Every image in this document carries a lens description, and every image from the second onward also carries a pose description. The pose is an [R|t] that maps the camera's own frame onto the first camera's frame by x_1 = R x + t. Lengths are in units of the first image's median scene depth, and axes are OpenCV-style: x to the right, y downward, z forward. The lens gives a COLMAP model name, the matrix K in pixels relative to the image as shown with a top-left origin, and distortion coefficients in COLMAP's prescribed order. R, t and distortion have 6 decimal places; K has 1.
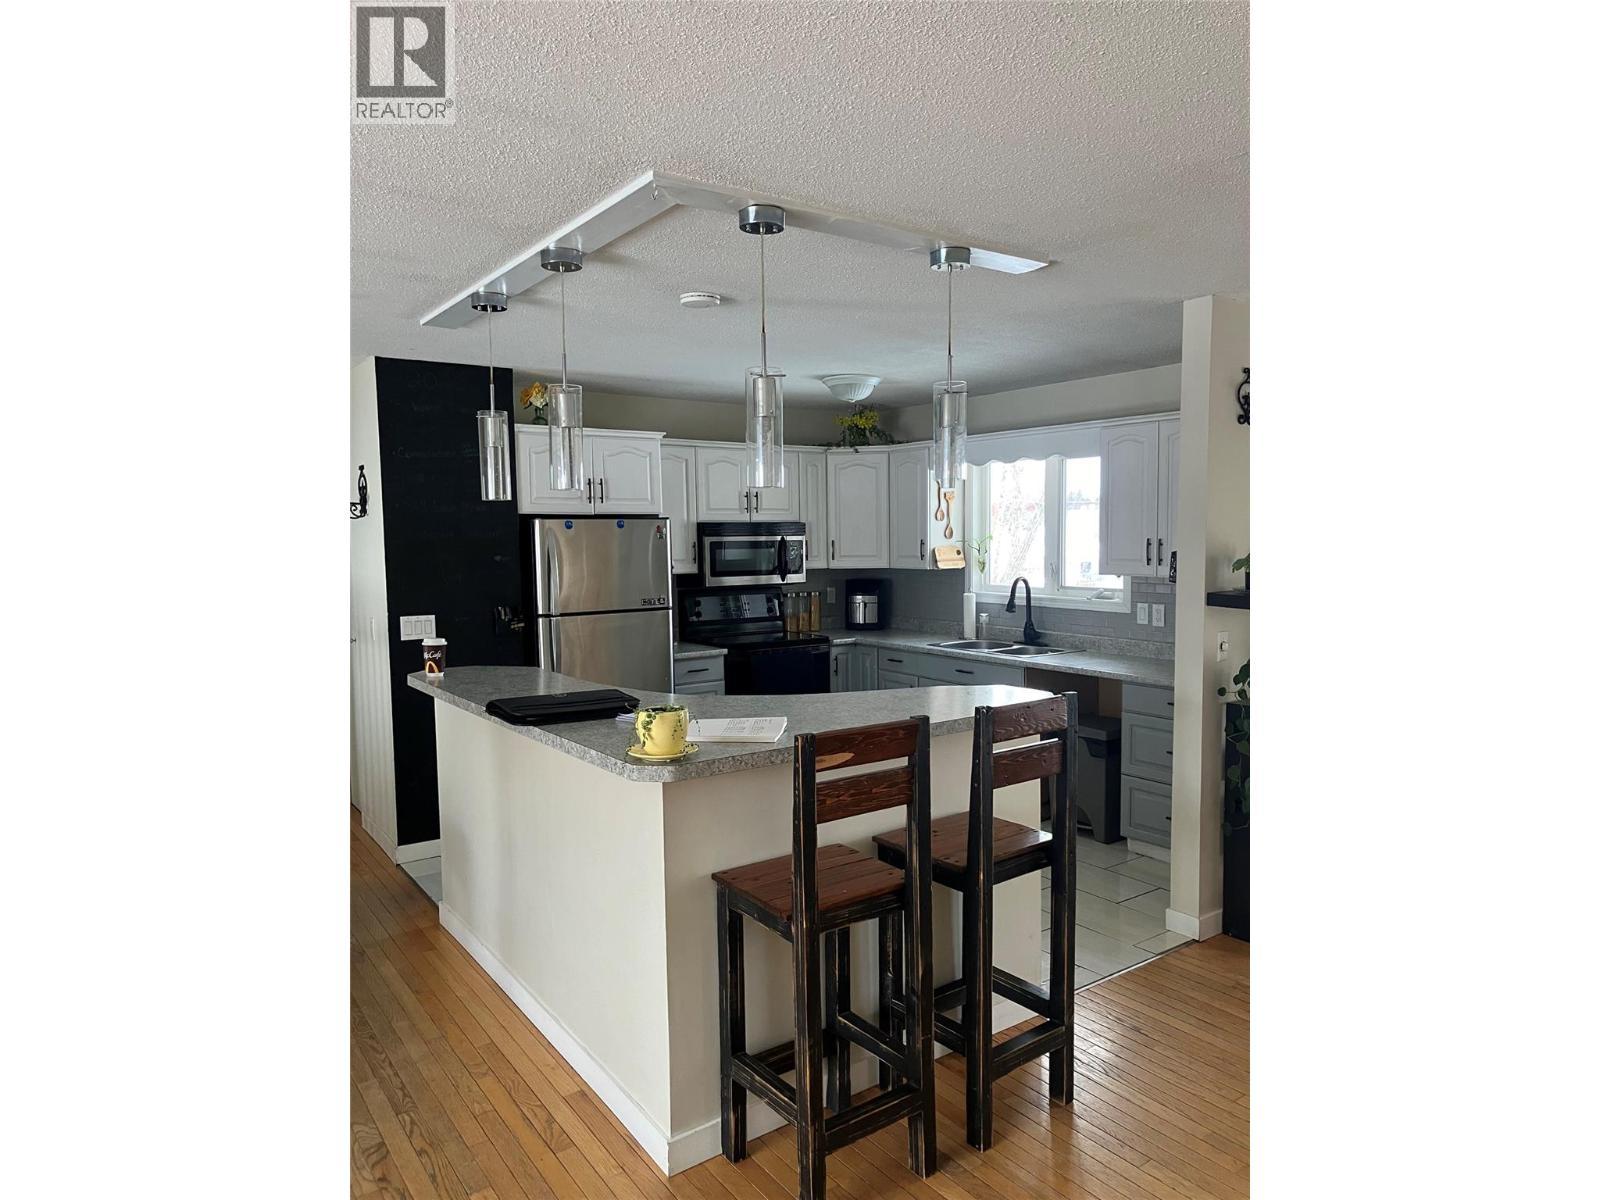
lens RADIAL K [[988.0, 0, 803.2], [0, 988.0, 603.3], [0, 0, 1]] dist [0.066213, -0.089004]
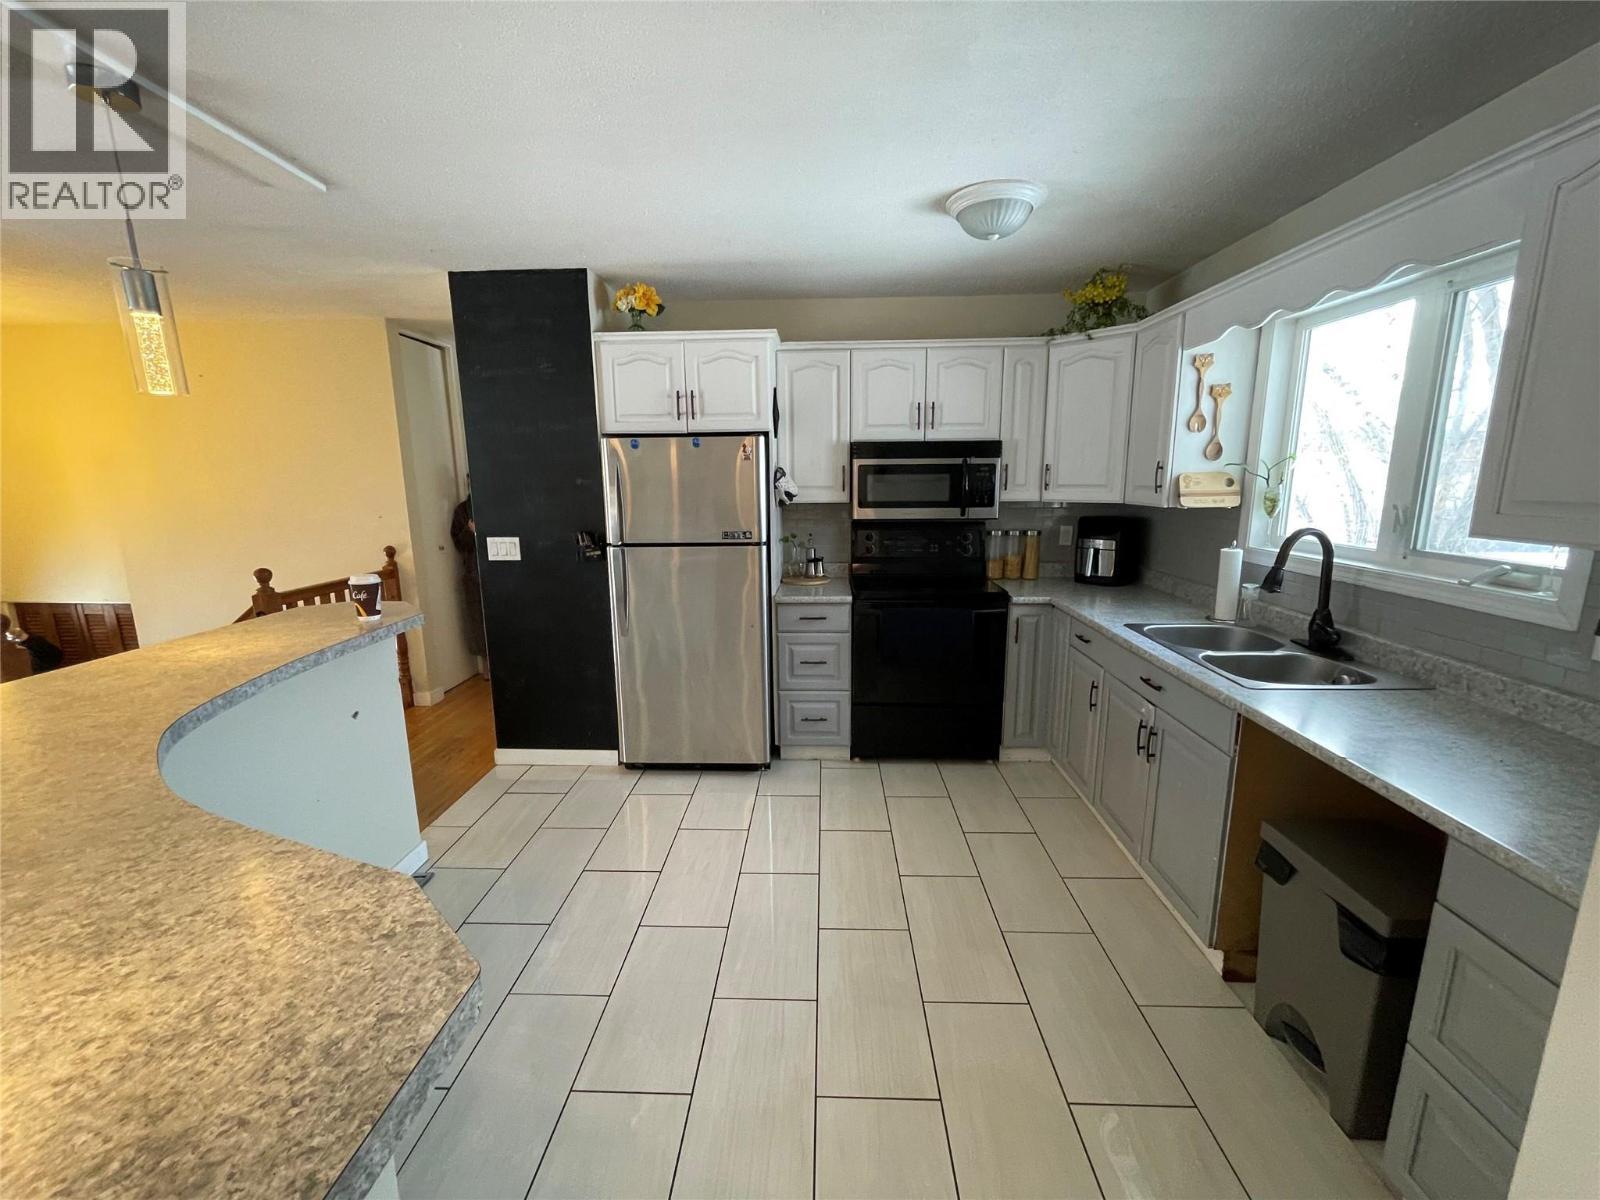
lens RADIAL K [[647.6, 0, 807.8], [0, 647.6, 597.0], [0, 0, 1]] dist [0.002552, 0.000083]
pose [[0.793404, 0.116962, -0.597353, 0.203994], [-0.042958, 0.989677, 0.136723, -0.024295], [0.607178, -0.082816, 0.790238, 0.514026]]
